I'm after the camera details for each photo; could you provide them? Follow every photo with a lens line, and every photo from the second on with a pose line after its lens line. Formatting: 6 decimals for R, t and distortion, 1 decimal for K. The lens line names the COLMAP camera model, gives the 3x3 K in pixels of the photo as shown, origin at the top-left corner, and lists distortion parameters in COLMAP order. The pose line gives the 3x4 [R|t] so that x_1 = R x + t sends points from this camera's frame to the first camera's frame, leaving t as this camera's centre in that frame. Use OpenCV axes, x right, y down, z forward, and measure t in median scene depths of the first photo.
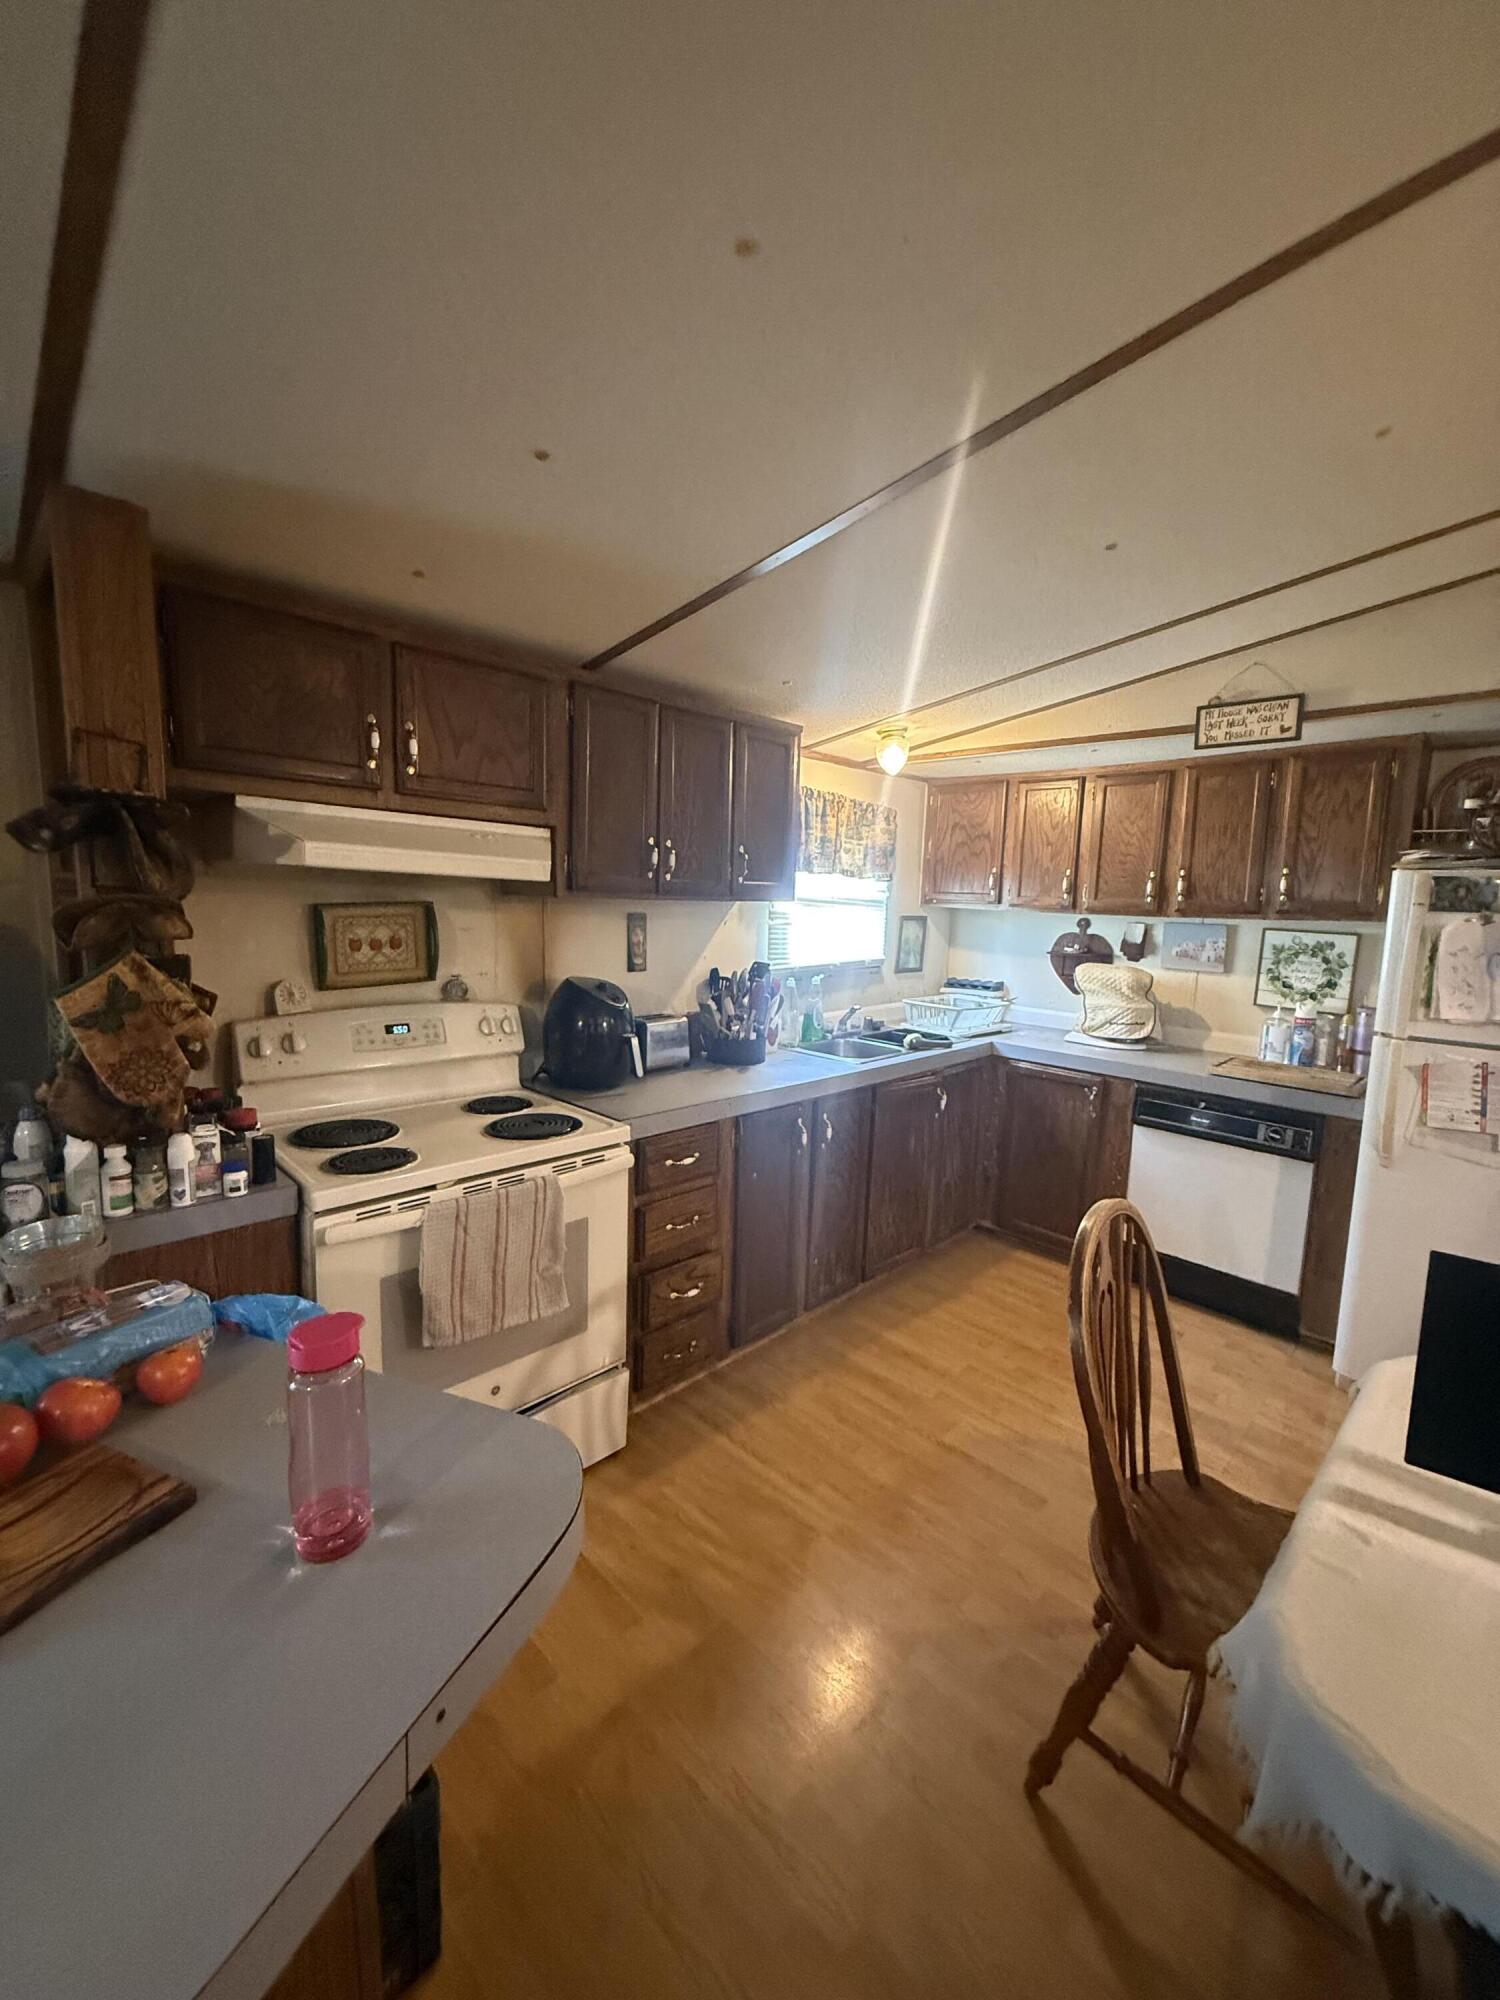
lens RADIAL K [[804.2, 0, 749.4], [0, 804.2, 989.5], [0, 0, 1]] dist [0.002738, -0.000061]
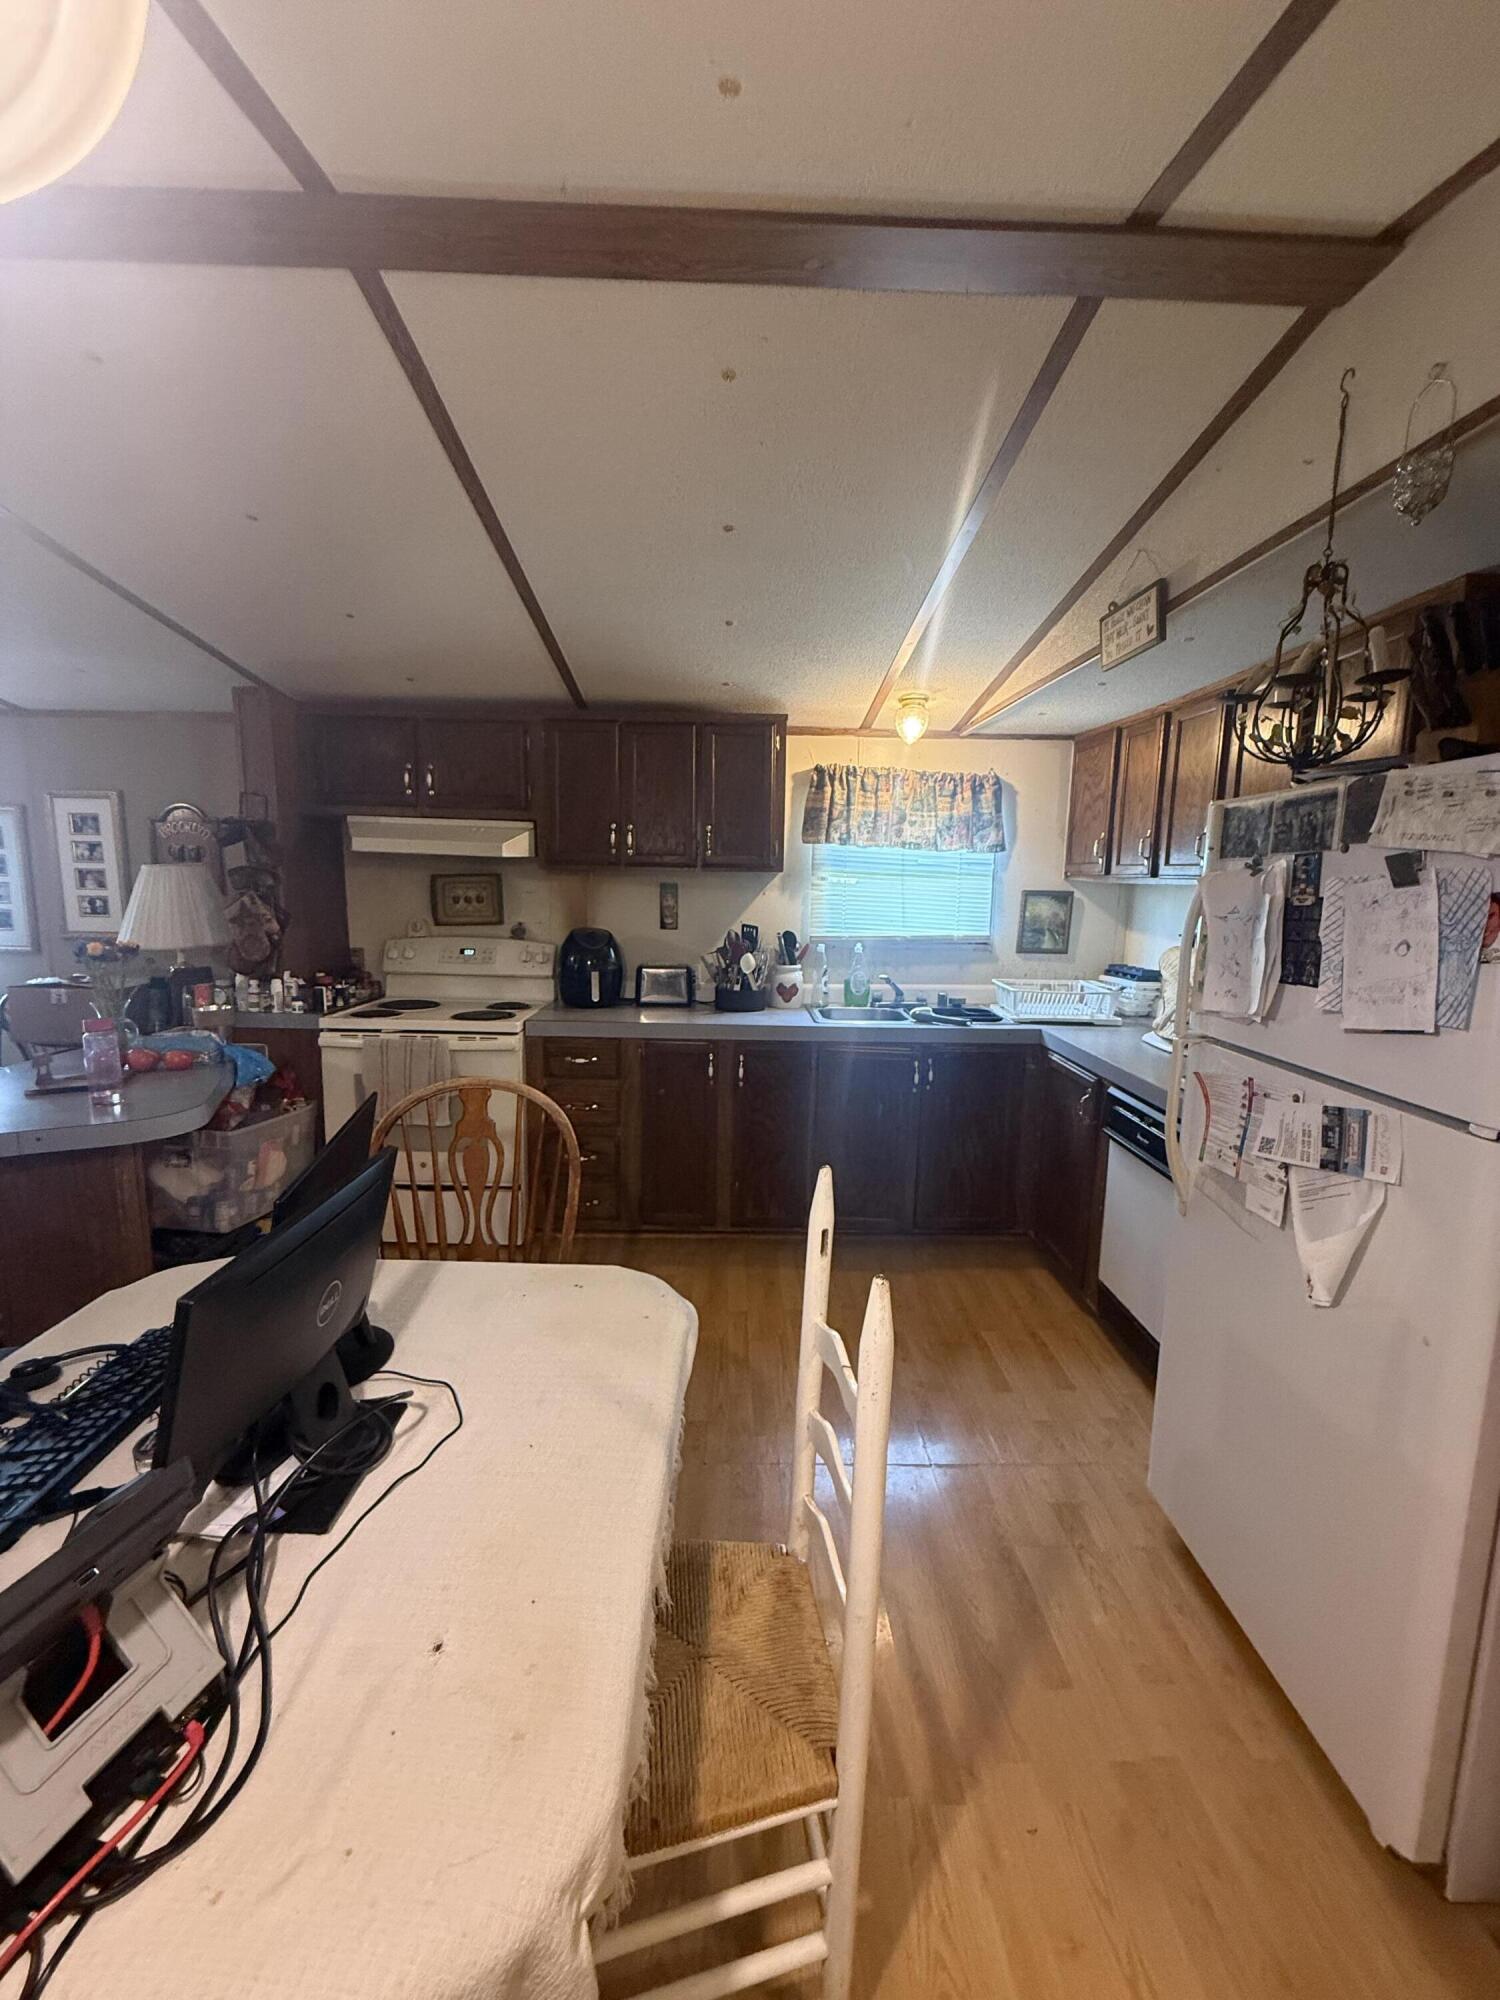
lens RADIAL K [[804.2, 0, 739.2], [0, 804.2, 988.9], [0, 0, 1]] dist [0.002738, -0.000061]
pose [[0.716032, 0.079089, -0.693572, 0.998841], [-0.077703, 0.996417, 0.033403, 0.025138], [0.693729, 0.029975, 0.719612, 0.196210]]
